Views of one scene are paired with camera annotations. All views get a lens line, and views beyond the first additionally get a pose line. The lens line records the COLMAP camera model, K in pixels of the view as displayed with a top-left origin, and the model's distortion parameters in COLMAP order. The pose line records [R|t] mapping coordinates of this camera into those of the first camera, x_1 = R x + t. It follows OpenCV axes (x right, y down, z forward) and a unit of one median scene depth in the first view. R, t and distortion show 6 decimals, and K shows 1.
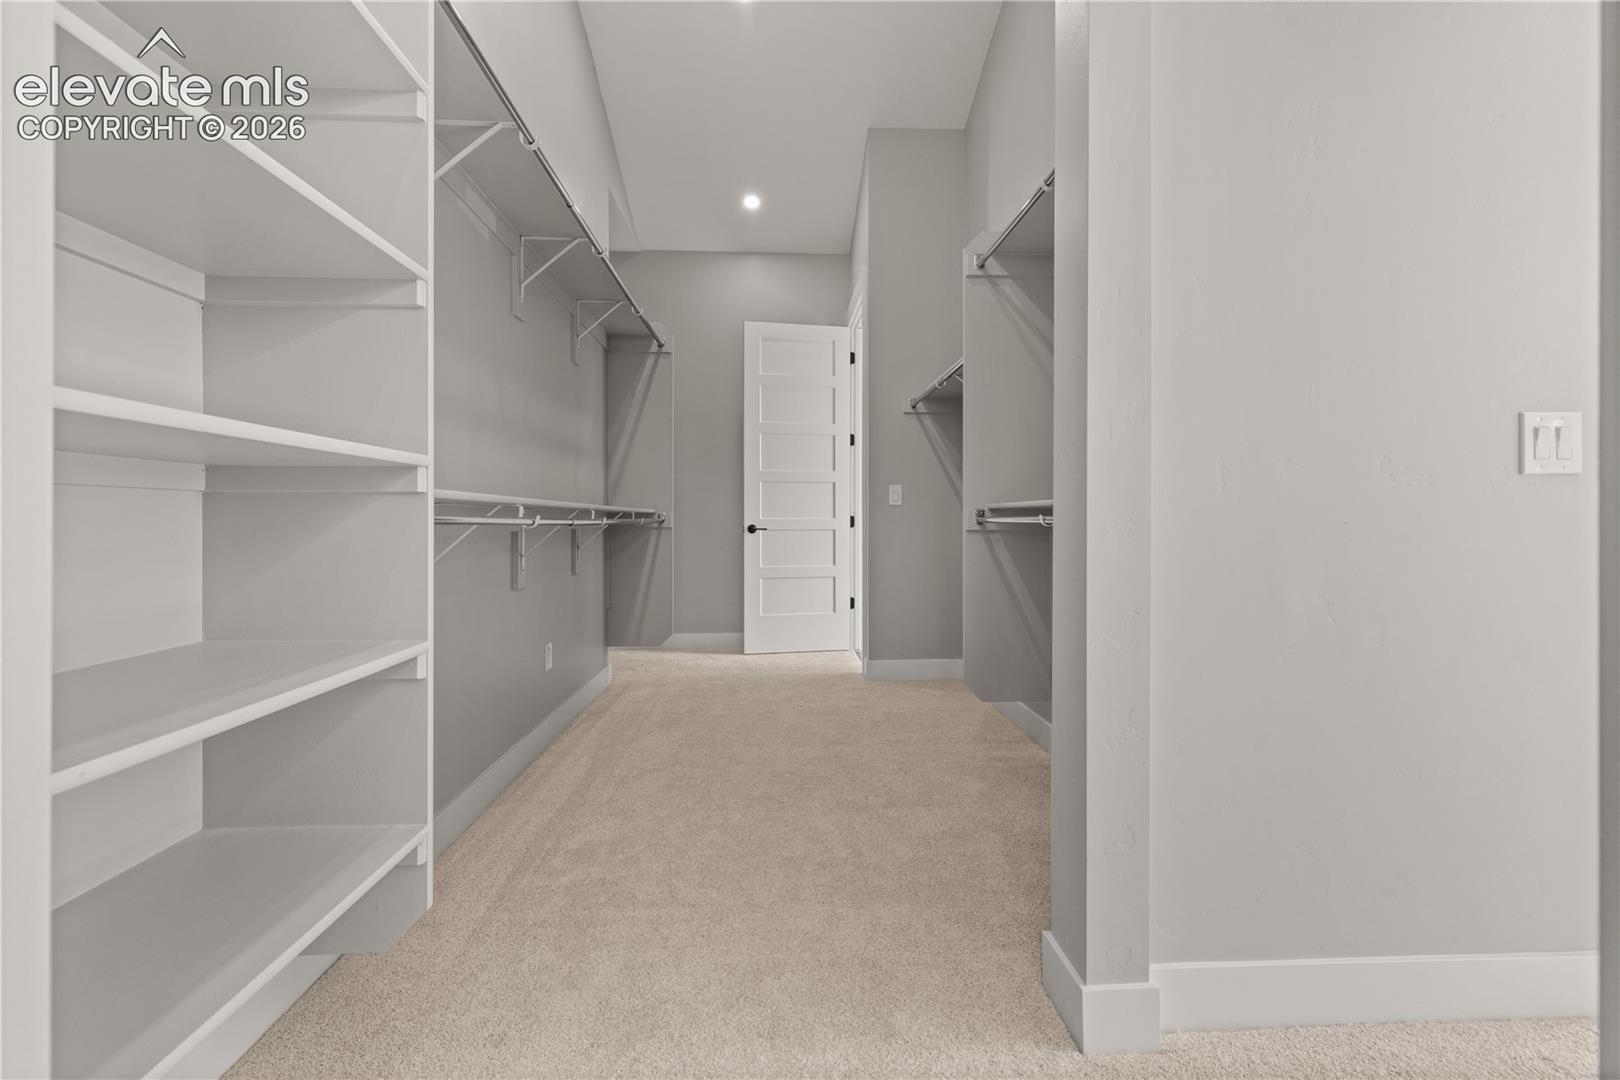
lens RADIAL K [[724.4, 0, 809.6], [0, 724.4, 522.9], [0, 0, 1]] dist [0.002706, -0.000002]
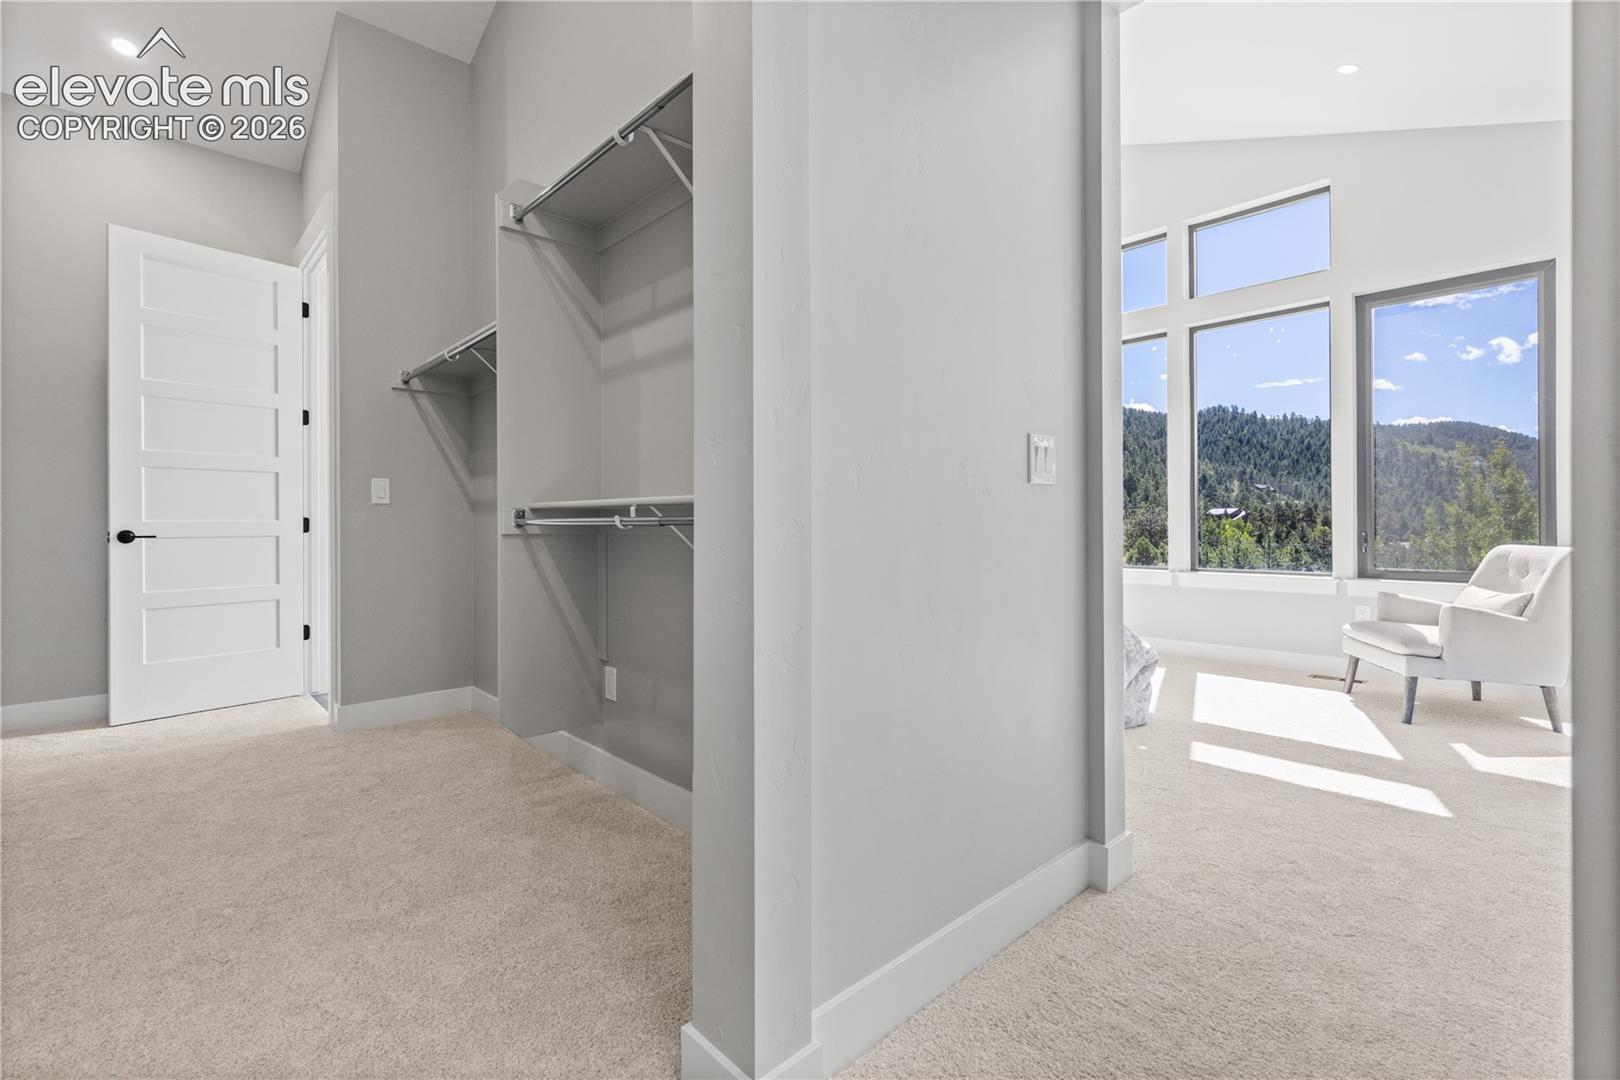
lens RADIAL K [[724.4, 0, 809.6], [0, 724.4, 522.9], [0, 0, 1]] dist [0.002706, -0.000002]
pose [[0.766918, -0.002320, 0.641741, -0.044366], [0.004820, 0.999986, -0.002146, 0.000407], [-0.641727, 0.004739, 0.766919, 0.140830]]
